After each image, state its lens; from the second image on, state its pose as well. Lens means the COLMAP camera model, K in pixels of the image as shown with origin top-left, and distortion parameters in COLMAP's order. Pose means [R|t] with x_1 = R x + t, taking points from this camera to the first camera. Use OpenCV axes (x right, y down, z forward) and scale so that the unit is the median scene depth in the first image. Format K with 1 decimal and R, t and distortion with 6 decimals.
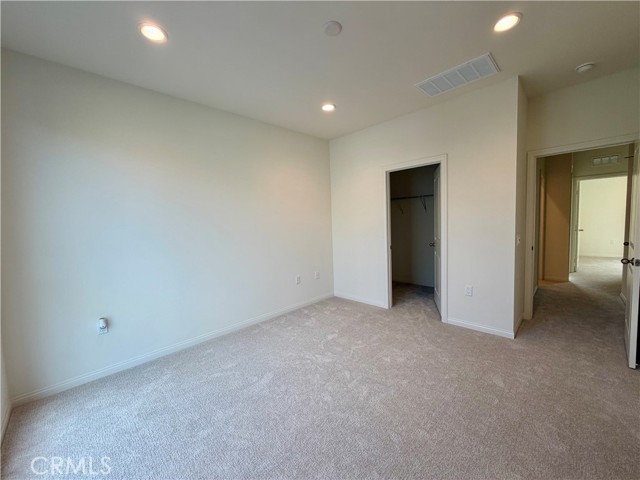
lens RADIAL K [[255.9, 0, 319.8], [0, 255.9, 239.5], [0, 0, 1]] dist [0.002809, 0.000068]
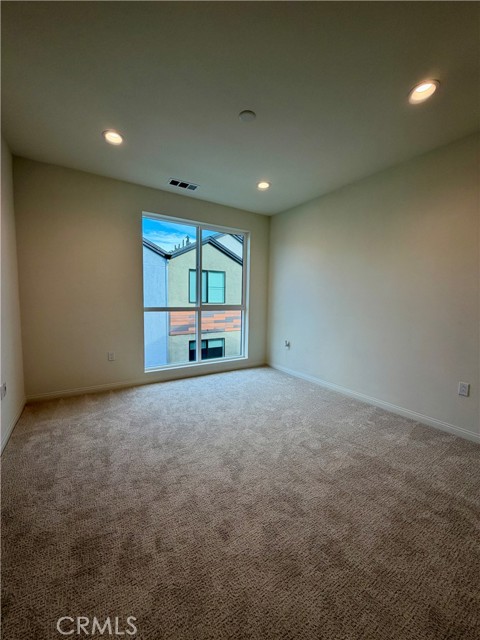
lens RADIAL K [[255.9, 0, 239.8], [0, 255.9, 319.5], [0, 0, 1]] dist [0.002809, 0.000068]
pose [[-0.210768, 0.120625, -0.970065, 0.711933], [-0.079116, 0.986997, 0.139921, -0.056603], [0.974329, 0.106239, -0.198484, 0.724434]]
